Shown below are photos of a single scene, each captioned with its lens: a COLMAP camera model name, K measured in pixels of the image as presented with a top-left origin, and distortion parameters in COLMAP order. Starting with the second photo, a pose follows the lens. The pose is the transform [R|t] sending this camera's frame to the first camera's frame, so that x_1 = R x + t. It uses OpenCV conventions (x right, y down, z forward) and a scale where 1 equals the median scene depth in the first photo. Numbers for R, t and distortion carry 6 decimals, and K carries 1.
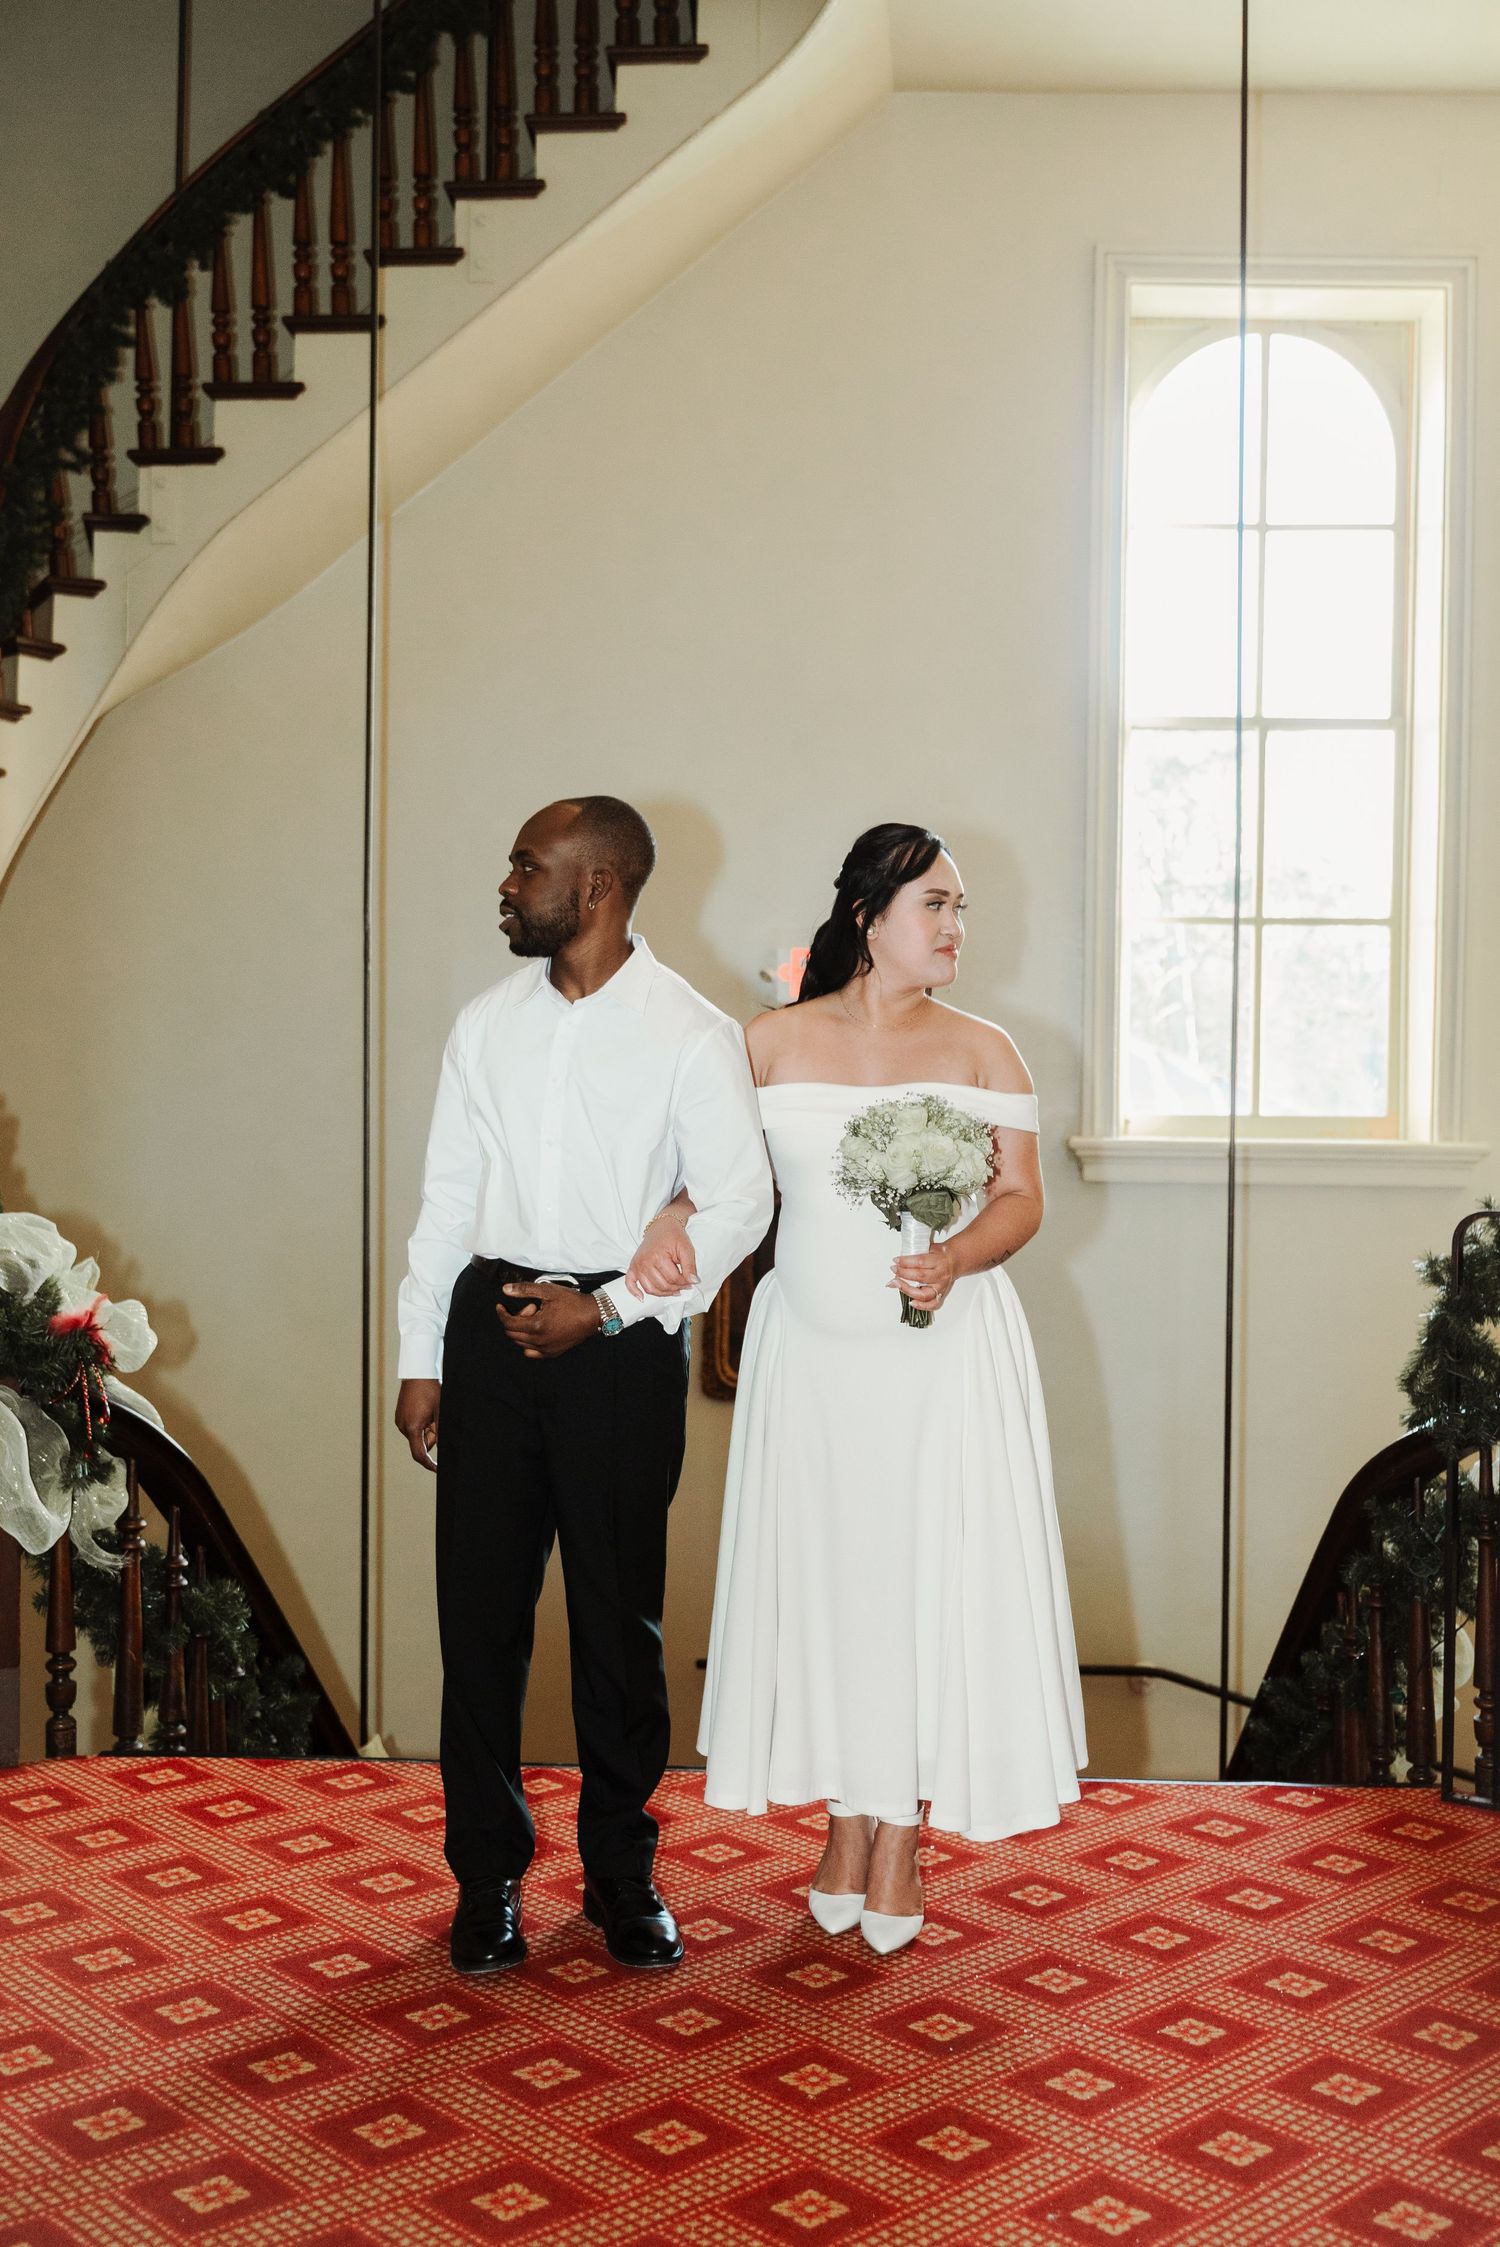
lens RADIAL K [[2313.2, 0, 757.7], [0, 2313.2, 1122.5], [0, 0, 1]] dist [-0.005868, 0.000000]
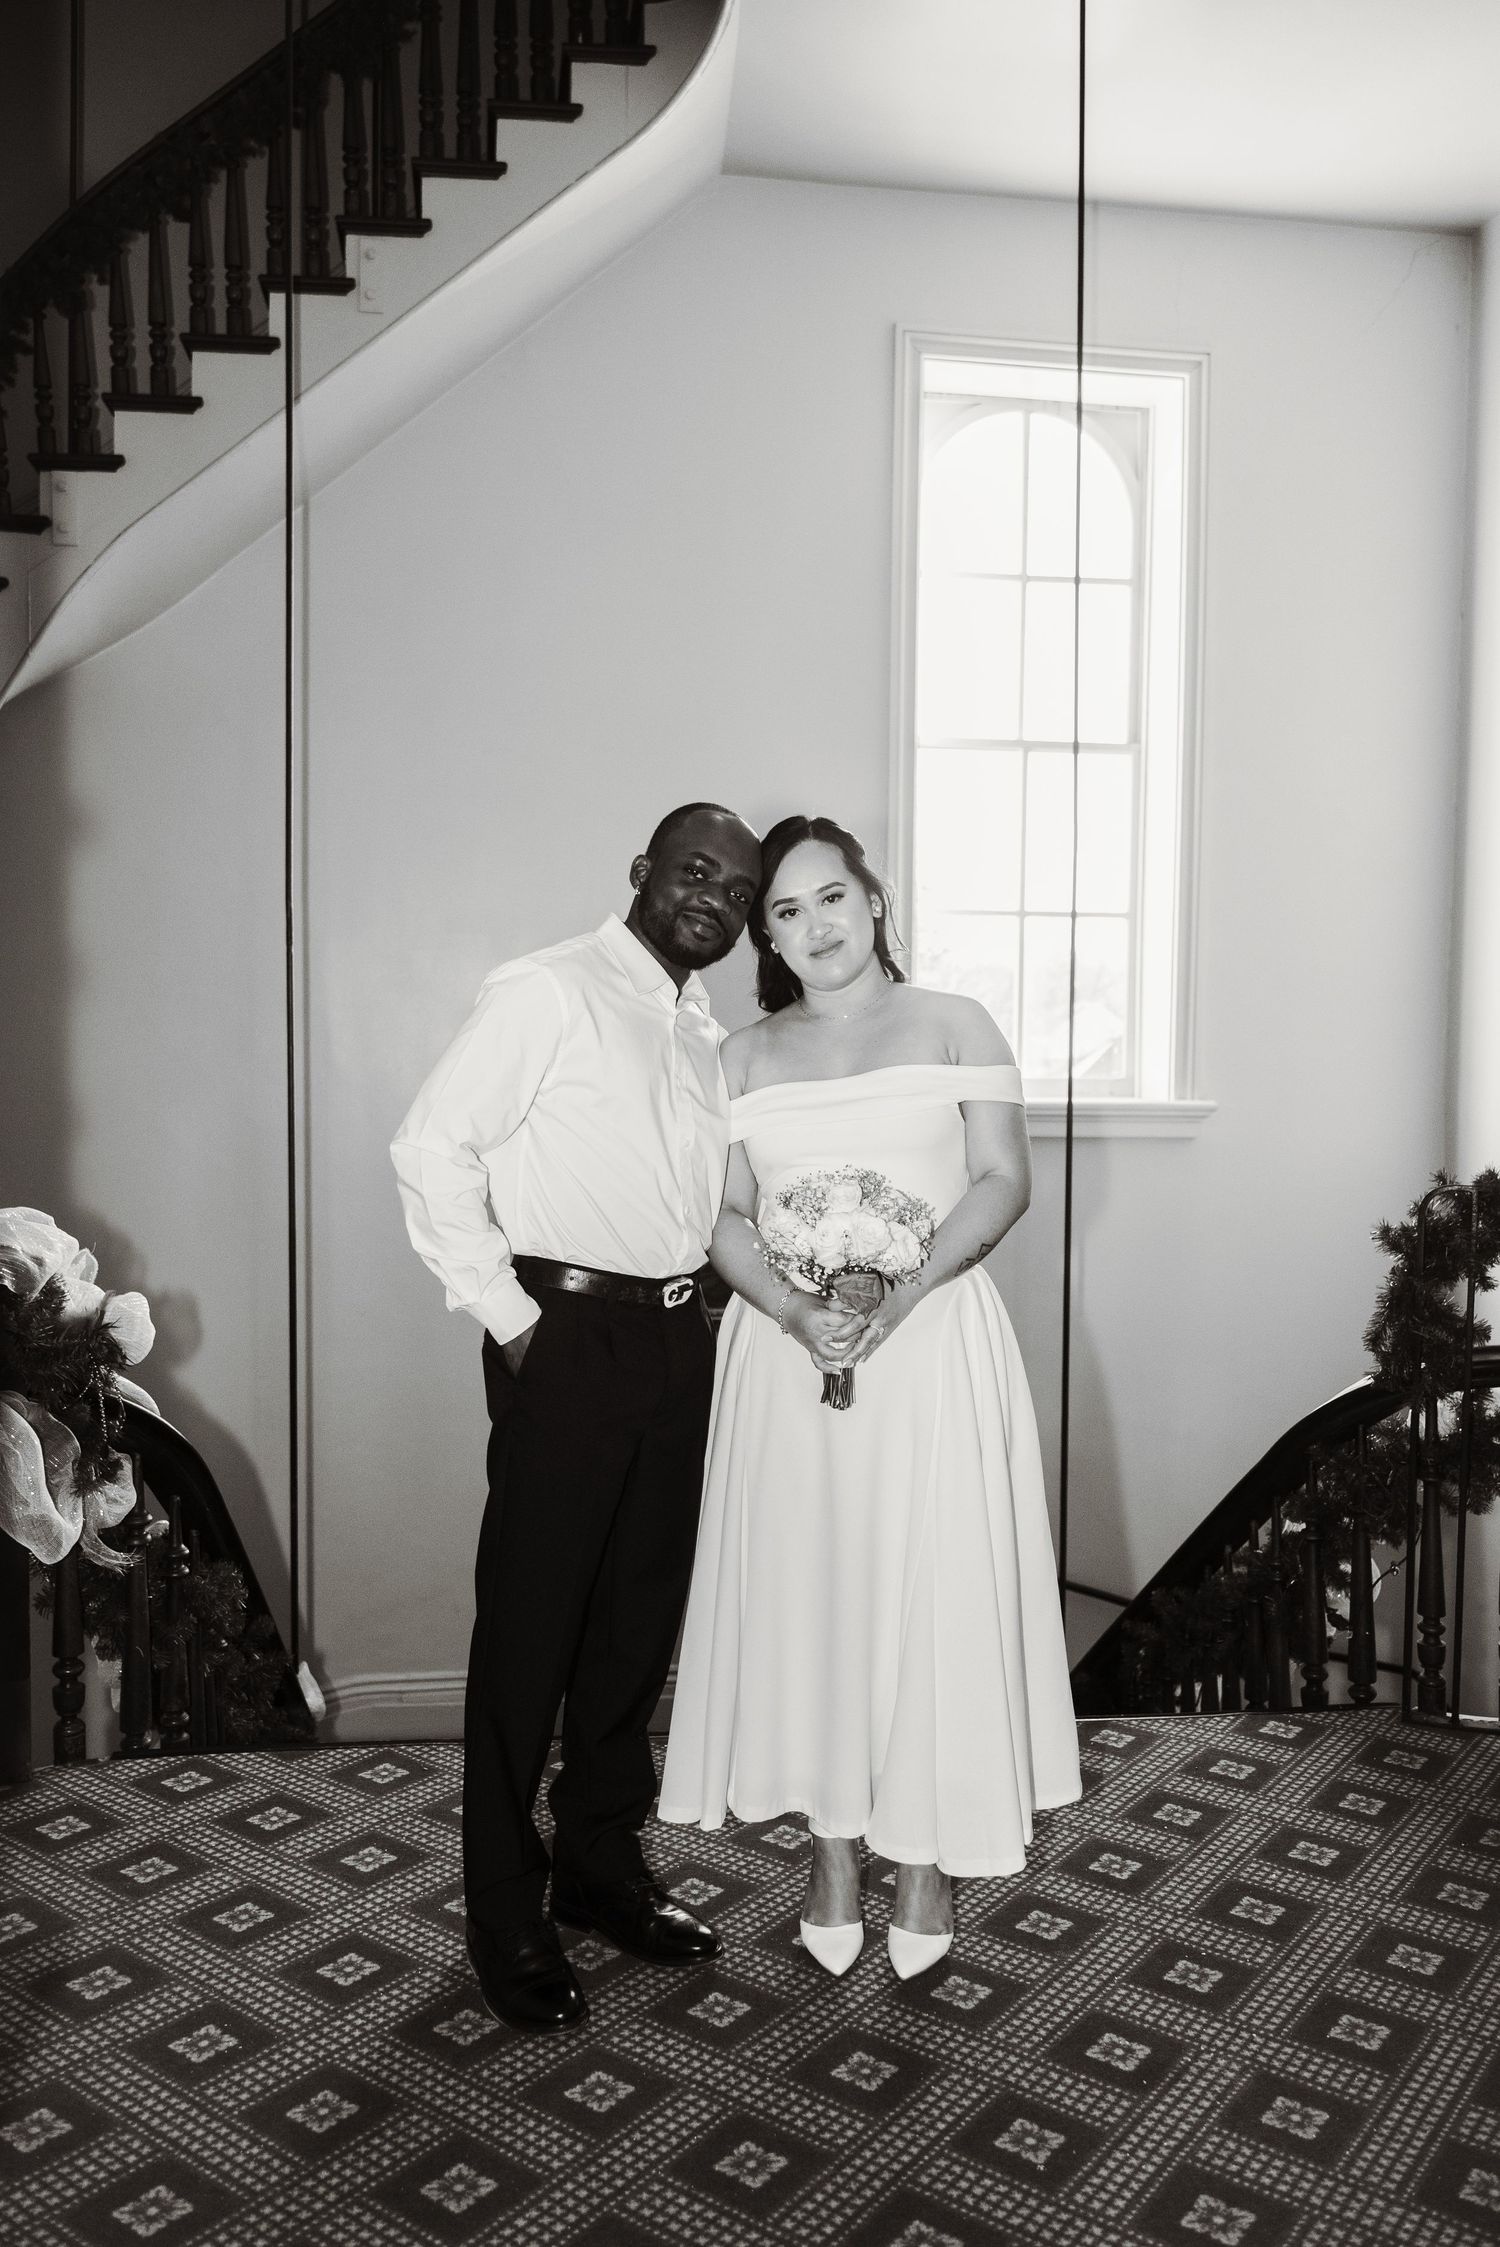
lens RADIAL K [[1791.0, 0, 737.3], [0, 1791.0, 1122.7], [0, 0, 1]] dist [-0.001781, -0.000079]
pose [[0.986187, -0.009920, 0.165339, -0.141754], [0.004856, 0.999507, 0.031007, -0.016976], [-0.165565, -0.029776, 0.985749, 0.209375]]
